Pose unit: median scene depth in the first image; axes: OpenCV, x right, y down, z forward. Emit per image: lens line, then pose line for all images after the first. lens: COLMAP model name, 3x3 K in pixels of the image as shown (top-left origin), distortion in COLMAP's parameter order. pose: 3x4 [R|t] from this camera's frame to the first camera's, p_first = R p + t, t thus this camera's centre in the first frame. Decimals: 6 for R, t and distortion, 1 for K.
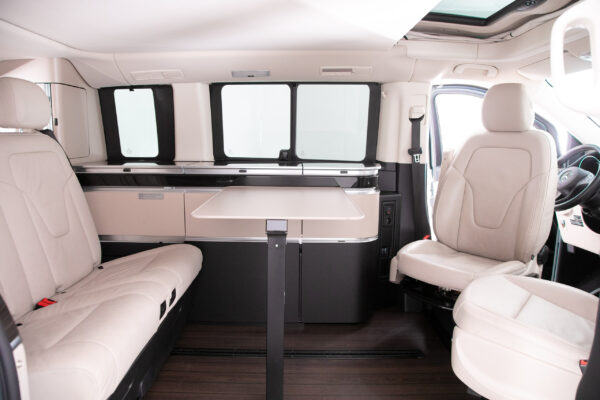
lens RADIAL K [[412.5, 0, 300.0], [0, 412.5, 200.0], [0, 0, 1]] dist [-0.117462, 0.060870]
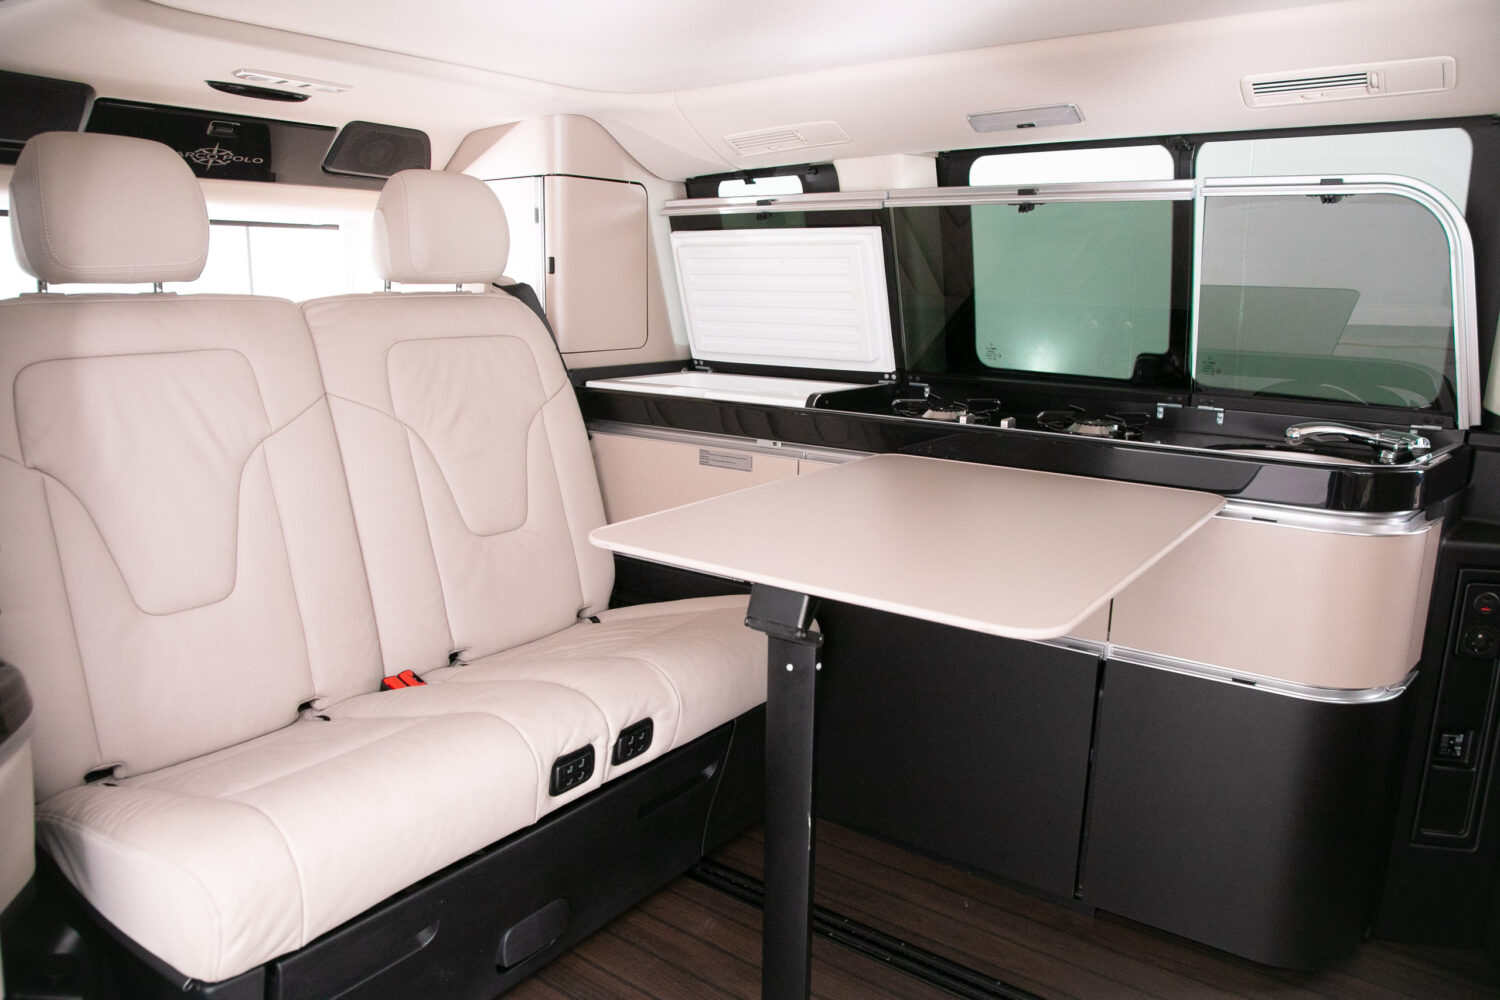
lens RADIAL K [[1031.2, 0, 750.0], [0, 1031.2, 500.0], [0, 0, 1]] dist [-0.117462, 0.060870]
pose [[0.800734, 0.123555, -0.586139, 0.219450], [-0.096094, 0.992319, 0.077900, -0.048361], [0.591262, -0.006053, 0.806457, 0.219622]]
